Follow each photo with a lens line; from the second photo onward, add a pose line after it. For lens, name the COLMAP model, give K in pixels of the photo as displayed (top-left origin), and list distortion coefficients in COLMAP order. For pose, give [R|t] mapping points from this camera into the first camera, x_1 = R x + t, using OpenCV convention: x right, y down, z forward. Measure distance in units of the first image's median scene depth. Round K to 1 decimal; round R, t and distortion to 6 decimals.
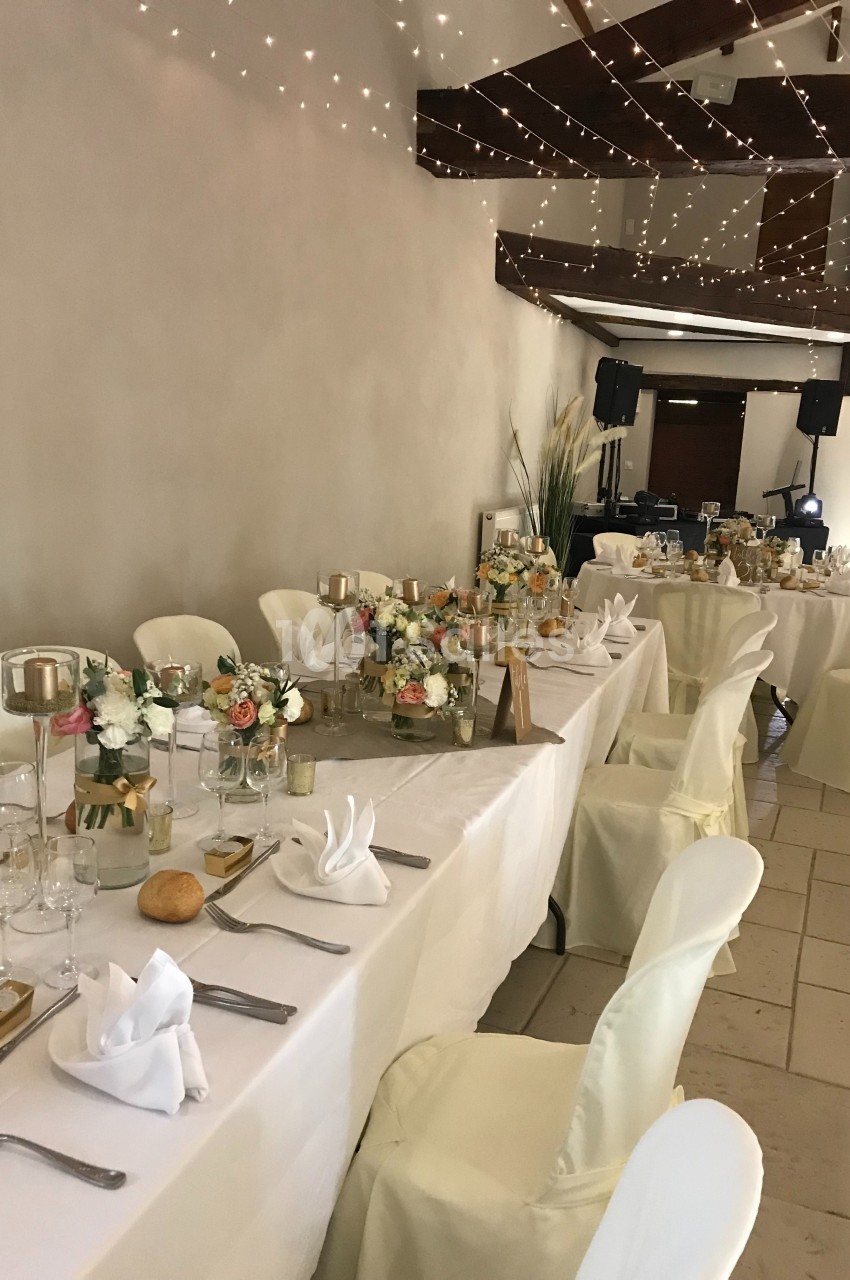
lens RADIAL K [[1135.2, 0, 398.9], [0, 1135.2, 667.9], [0, 0, 1]] dist [0.002384, 0.001431]
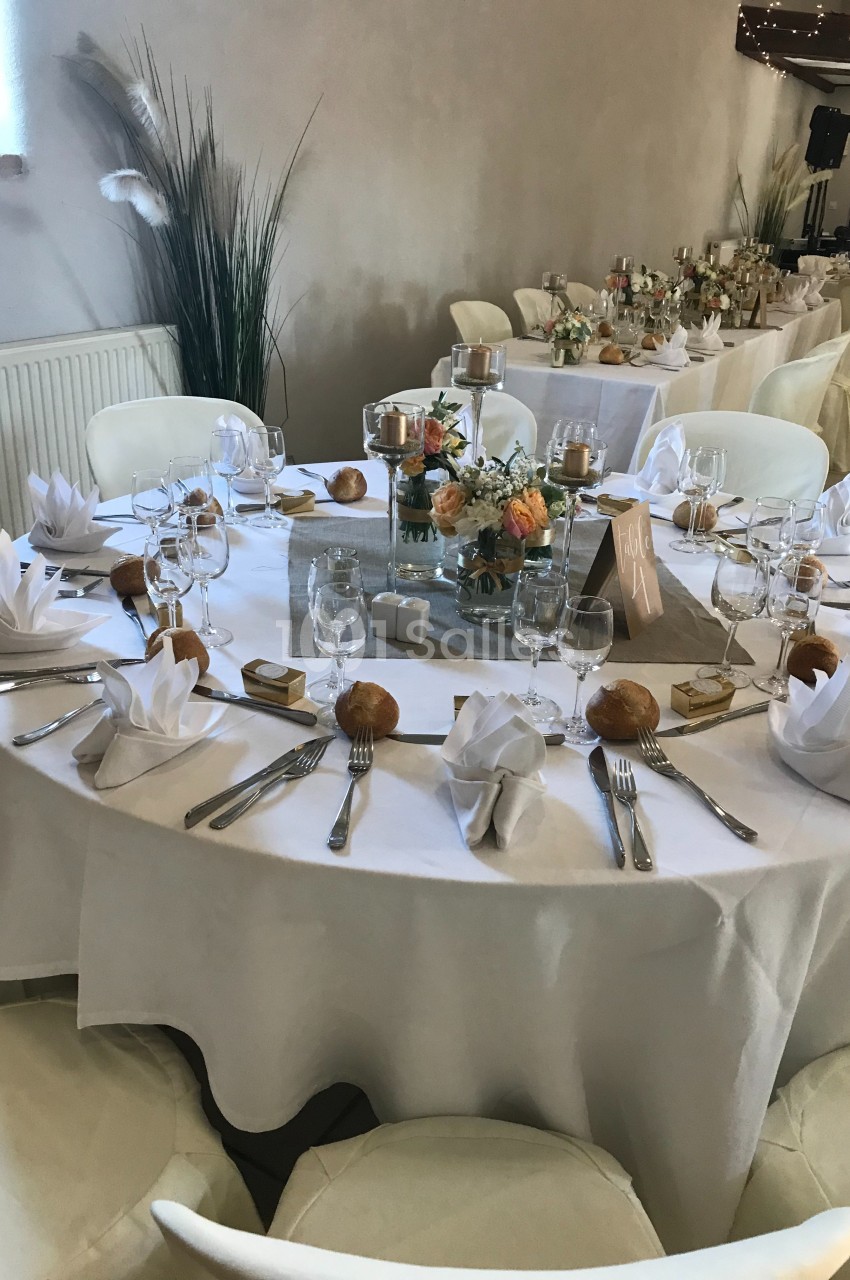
lens RADIAL K [[1135.2, 0, 398.9], [0, 1135.2, 667.9], [0, 0, 1]] dist [0.002384, 0.001431]
pose [[0.989202, 0.046412, -0.139015, -0.072812], [-0.017542, 0.979208, 0.202098, 0.080510], [0.145504, -0.197477, 0.969449, -0.392851]]
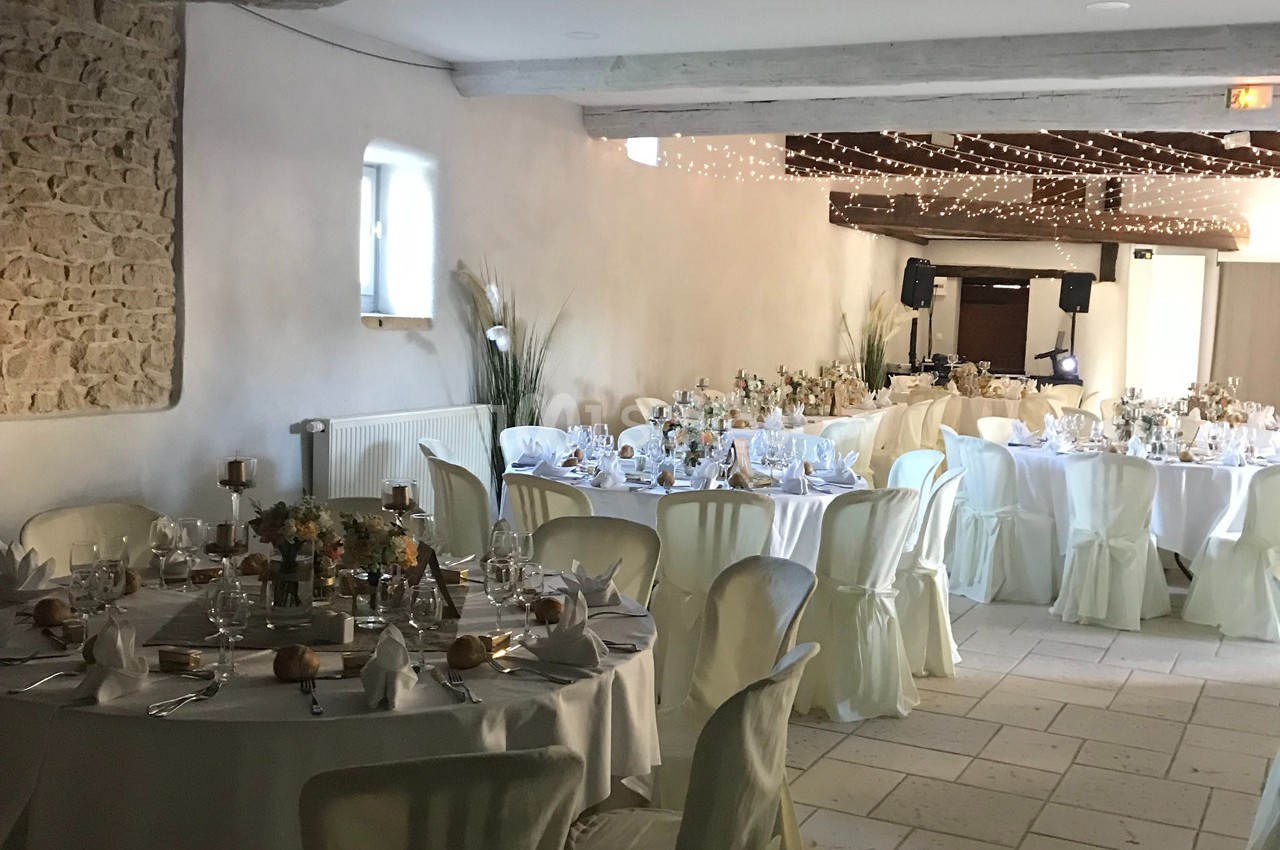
lens RADIAL K [[1454.3, 0, 638.5], [0, 1454.3, 410.6], [0, 0, 1]] dist [0.214601, -0.603132]
pose [[0.998789, -0.005322, -0.048913, -0.076871], [-0.001108, 0.991446, -0.130513, 0.175375], [0.049189, 0.130409, 0.990239, -0.934516]]
